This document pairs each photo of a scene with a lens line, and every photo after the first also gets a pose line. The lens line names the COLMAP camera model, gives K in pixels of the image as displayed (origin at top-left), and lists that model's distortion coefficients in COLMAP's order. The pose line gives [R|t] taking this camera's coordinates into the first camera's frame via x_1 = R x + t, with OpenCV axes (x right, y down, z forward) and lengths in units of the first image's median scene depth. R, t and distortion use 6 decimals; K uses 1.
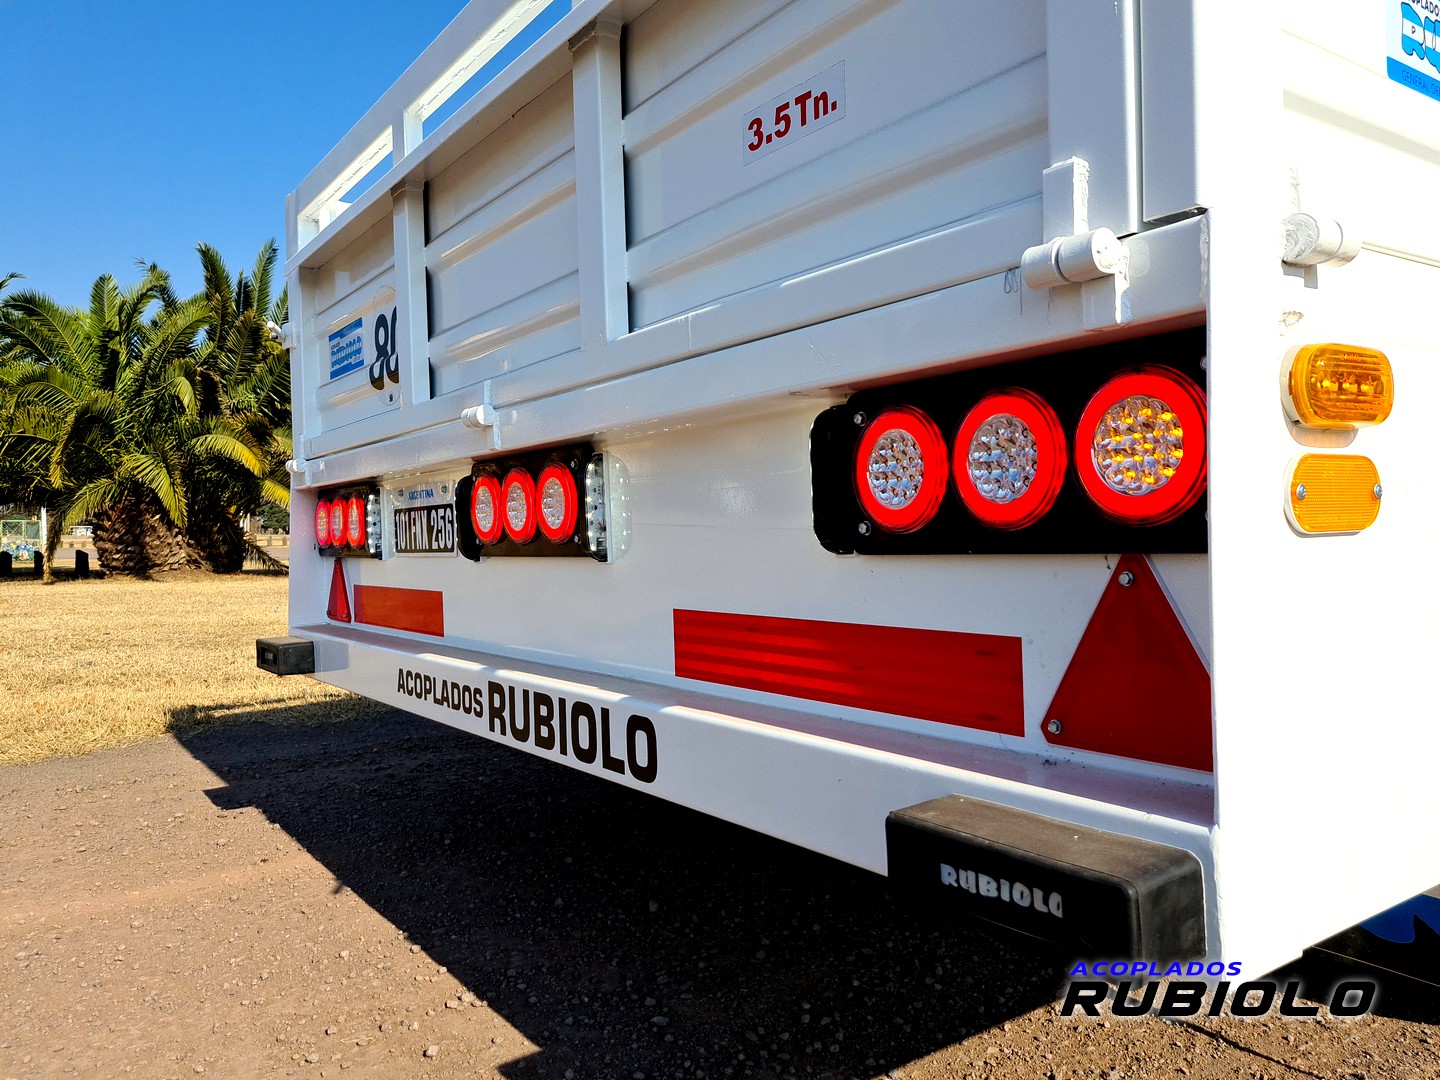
lens RADIAL K [[1085.6, 0, 720.0], [0, 1085.6, 540.0], [0, 0, 1]] dist [0.006854, 0.001879]
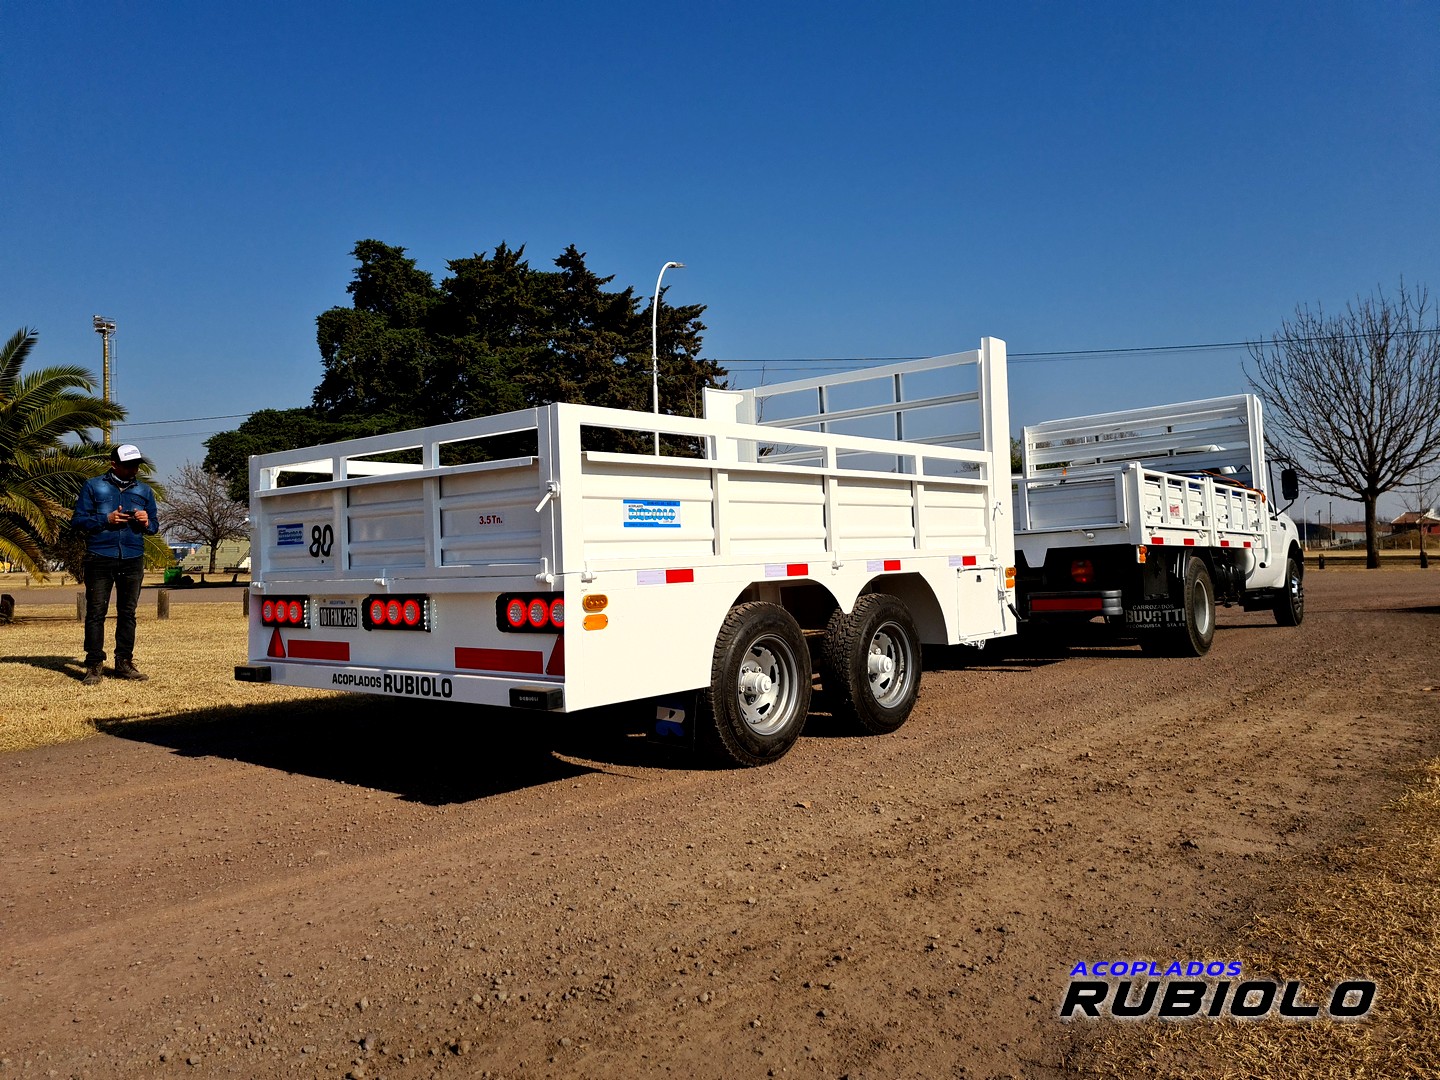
lens RADIAL K [[1085.6, 0, 720.0], [0, 1085.6, 540.0], [0, 0, 1]] dist [0.006854, 0.001879]
pose [[0.966428, 0.004707, 0.256893, -0.103767], [0.004108, 0.999421, -0.033765, -0.134513], [-0.256903, 0.033687, 0.965850, -2.191185]]
